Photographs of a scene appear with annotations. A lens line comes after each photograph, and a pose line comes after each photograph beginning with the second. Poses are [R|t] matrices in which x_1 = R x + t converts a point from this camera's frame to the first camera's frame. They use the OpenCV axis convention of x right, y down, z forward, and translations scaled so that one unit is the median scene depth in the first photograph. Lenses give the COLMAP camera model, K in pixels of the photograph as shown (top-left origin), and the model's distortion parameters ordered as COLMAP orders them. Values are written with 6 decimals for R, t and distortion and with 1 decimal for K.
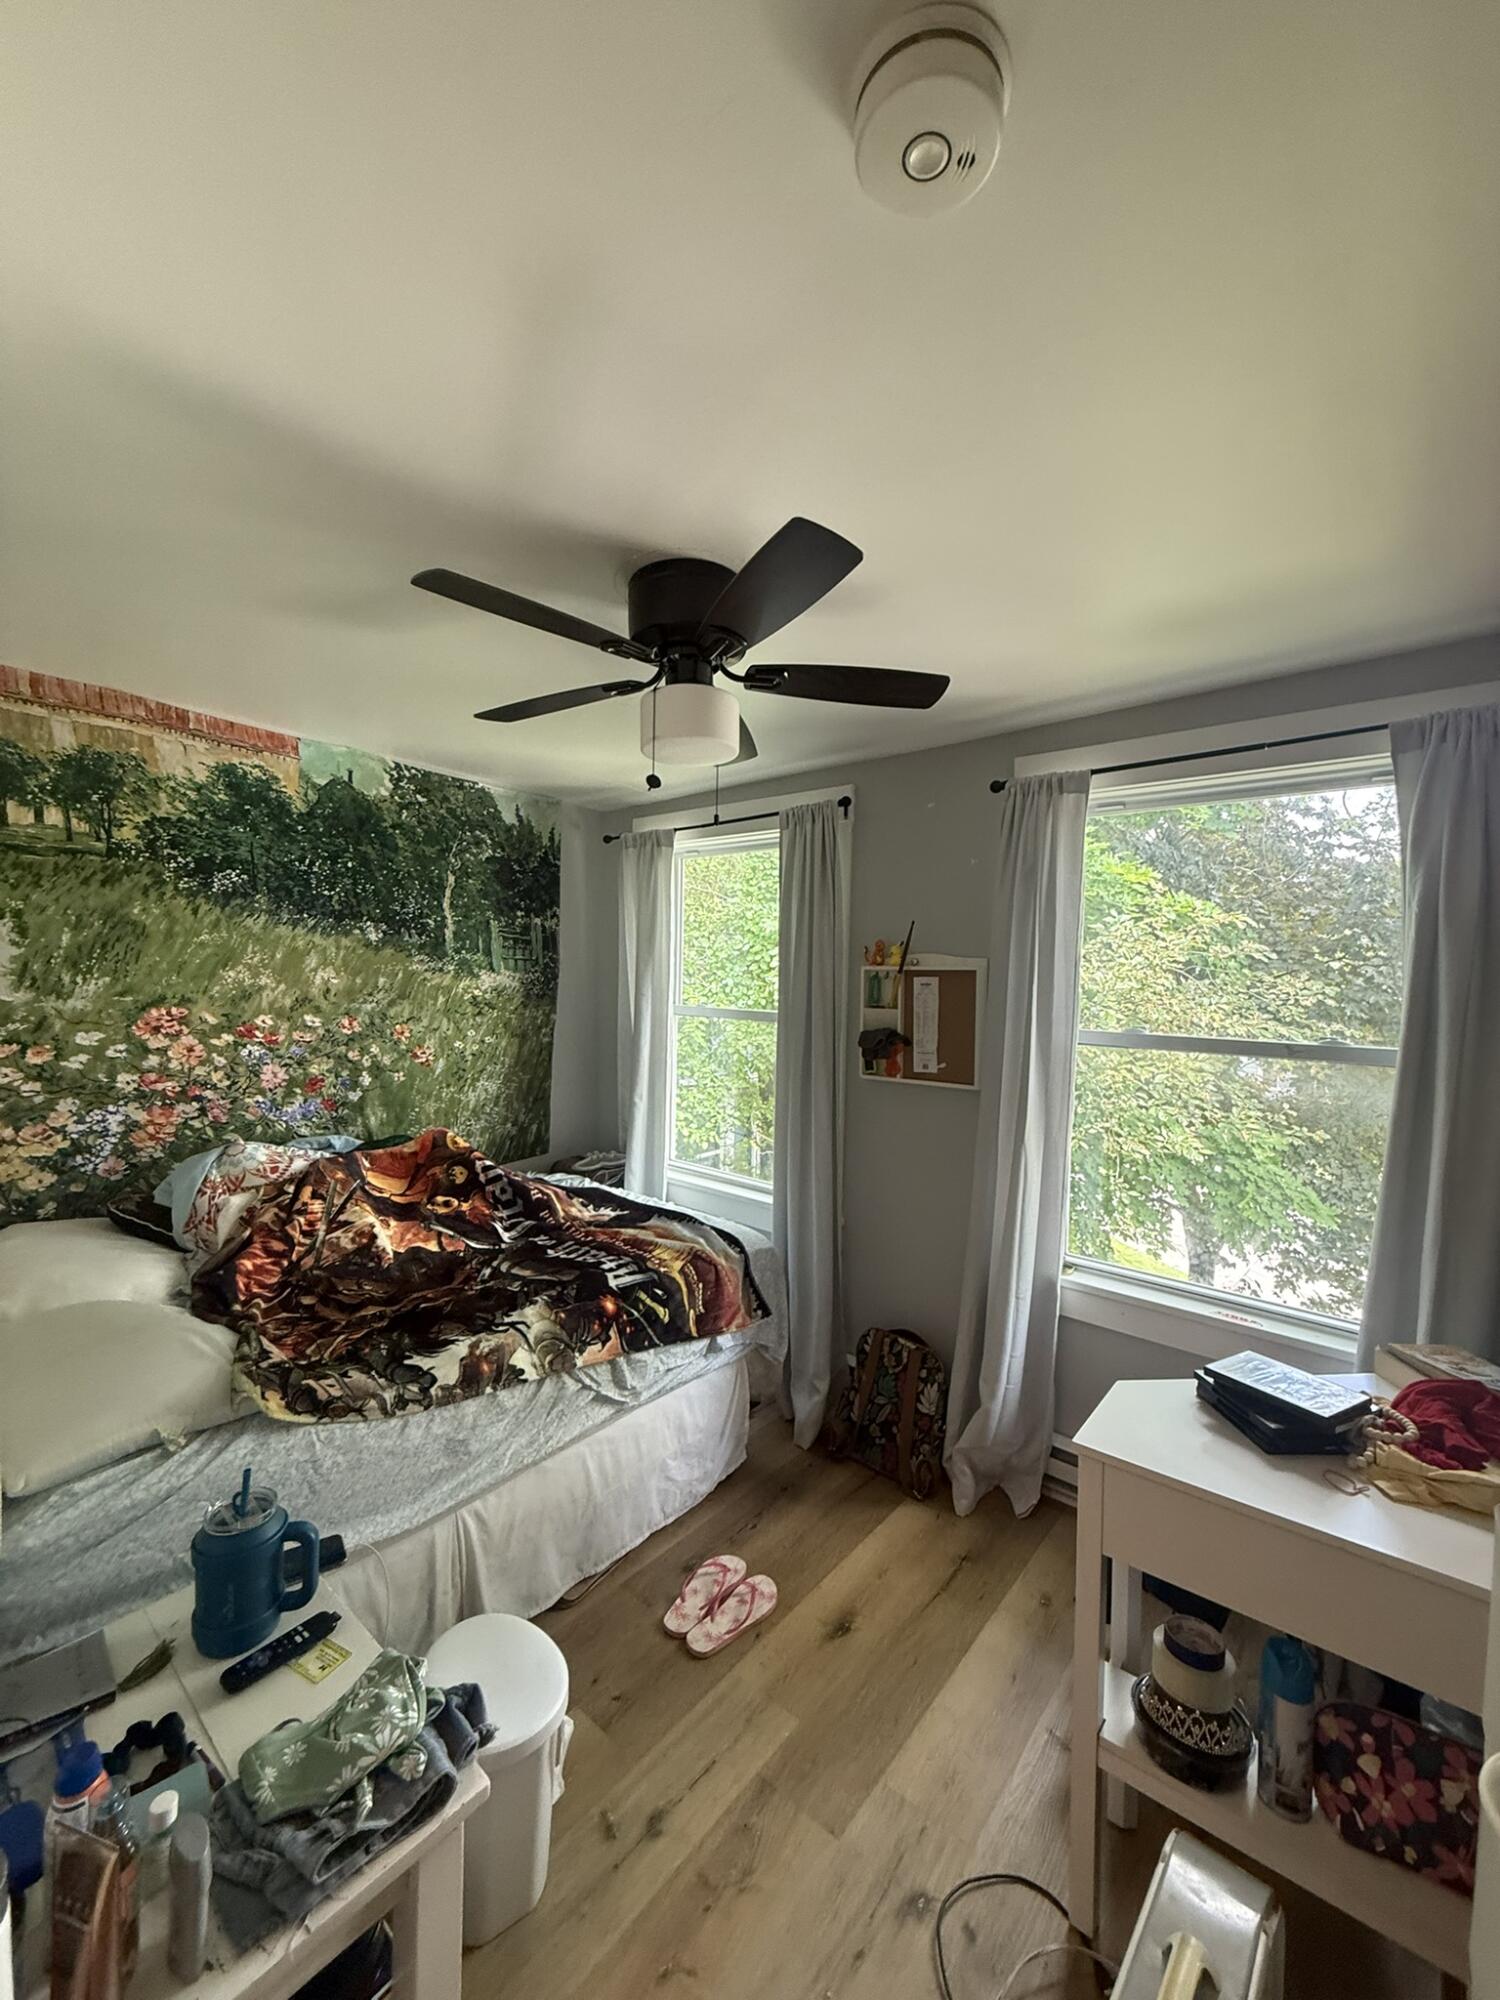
lens RADIAL K [[799.1, 0, 749.2], [0, 799.1, 998.6], [0, 0, 1]] dist [-0.000218, -0.000012]
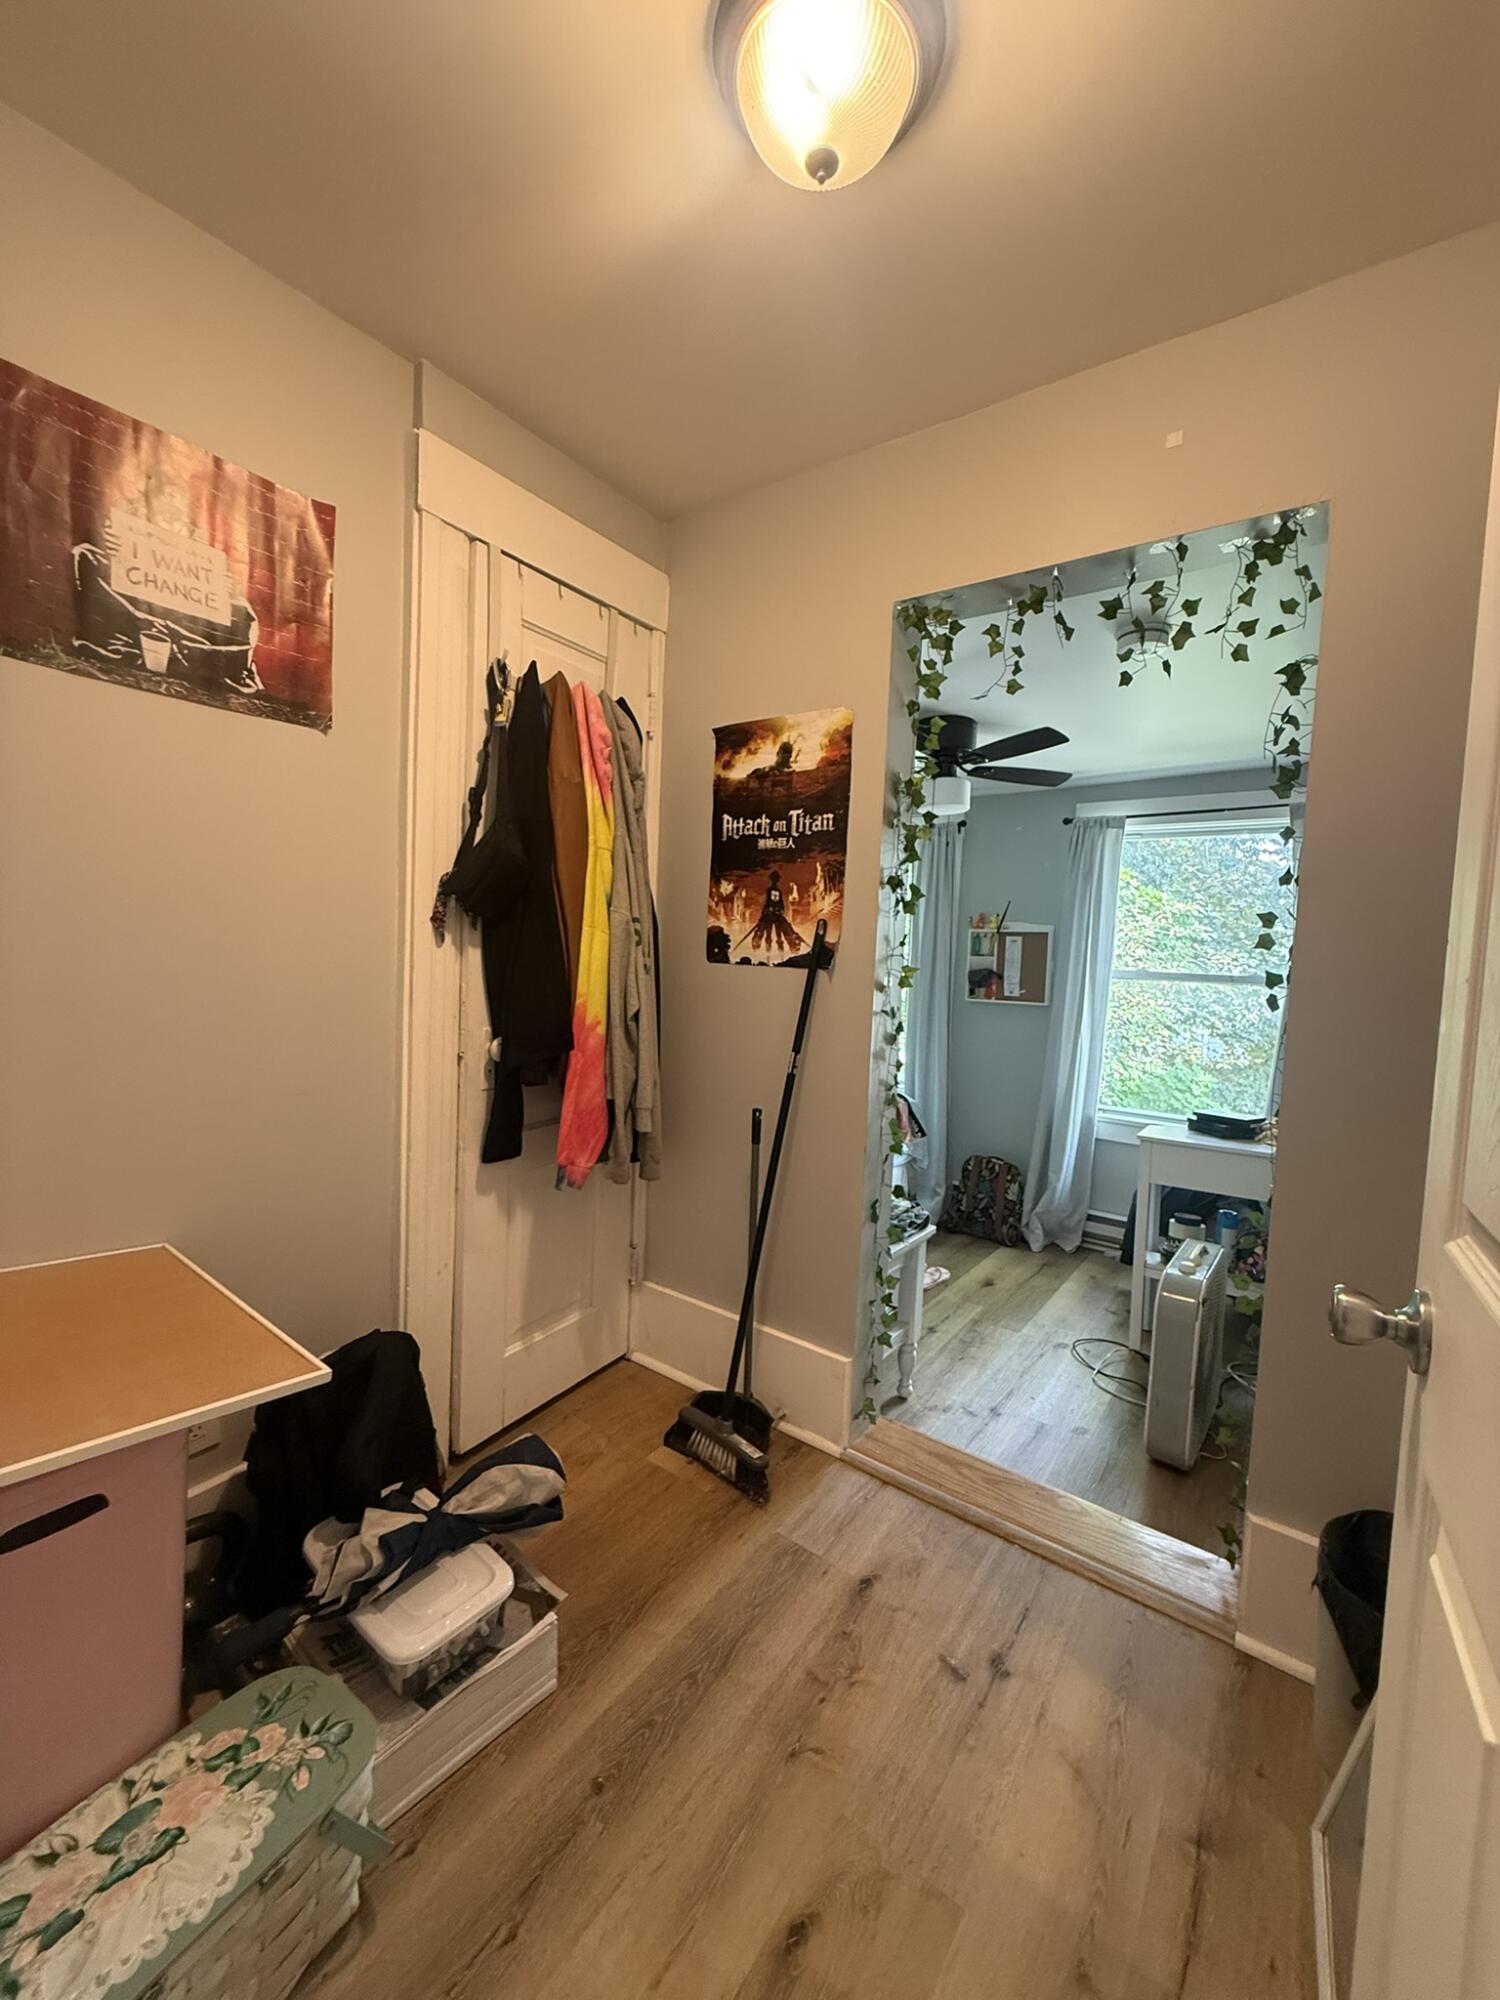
lens RADIAL K [[799.1, 0, 750.6], [0, 799.1, 998.2], [0, 0, 1]] dist [-0.000218, -0.000012]
pose [[0.997335, 0.021117, 0.069839, -0.439275], [-0.022972, 0.999401, 0.025864, 0.071355], [-0.069251, -0.027400, 0.997223, -0.597970]]
